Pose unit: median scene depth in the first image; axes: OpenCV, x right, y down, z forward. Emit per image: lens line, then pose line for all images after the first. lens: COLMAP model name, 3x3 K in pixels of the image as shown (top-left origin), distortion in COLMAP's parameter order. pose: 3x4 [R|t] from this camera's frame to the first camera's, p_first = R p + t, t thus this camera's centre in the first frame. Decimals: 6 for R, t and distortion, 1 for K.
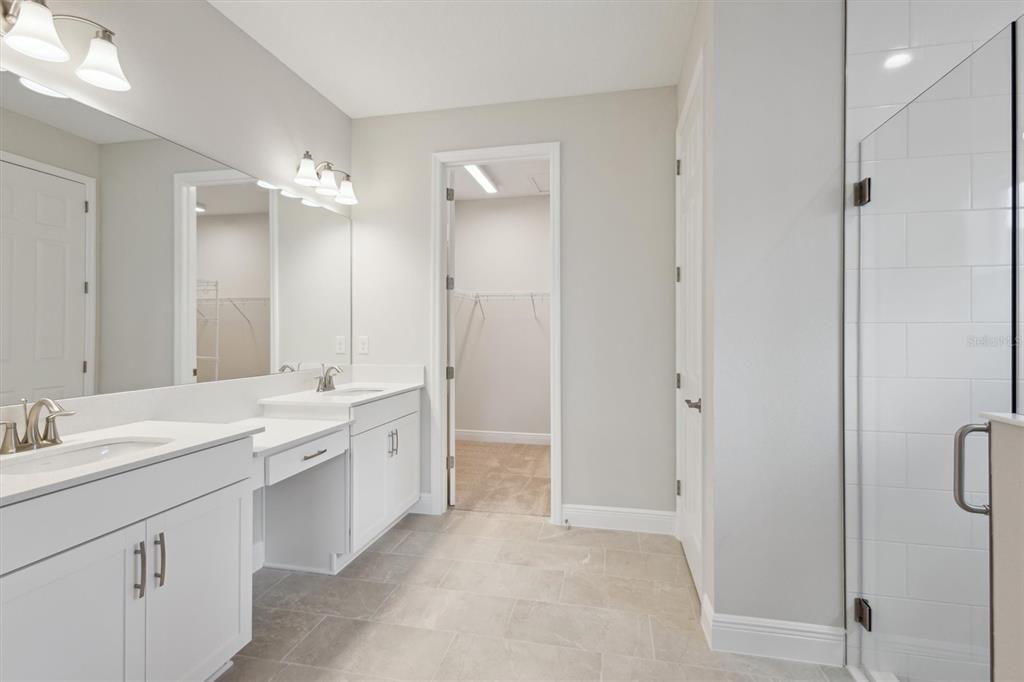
lens RADIAL K [[477.1, 0, 512.0], [0, 477.1, 341.0], [0, 0, 1]] dist [0.014399, -0.000322]
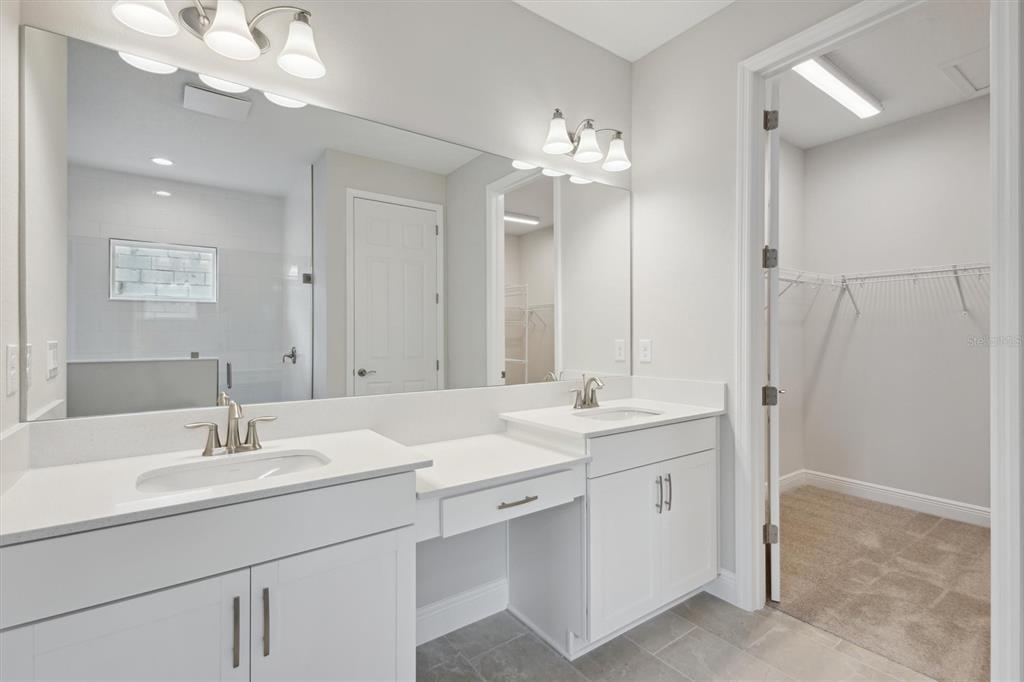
lens RADIAL K [[452.0, 0, 539.4], [0, 452.0, 342.4], [0, 0, 1]] dist [0.011929, -0.001026]
pose [[0.747545, 0.003919, -0.664199, 0.047291], [-0.007306, 0.999971, -0.002323, -0.002502], [0.664171, 0.006589, 0.747552, 0.348207]]
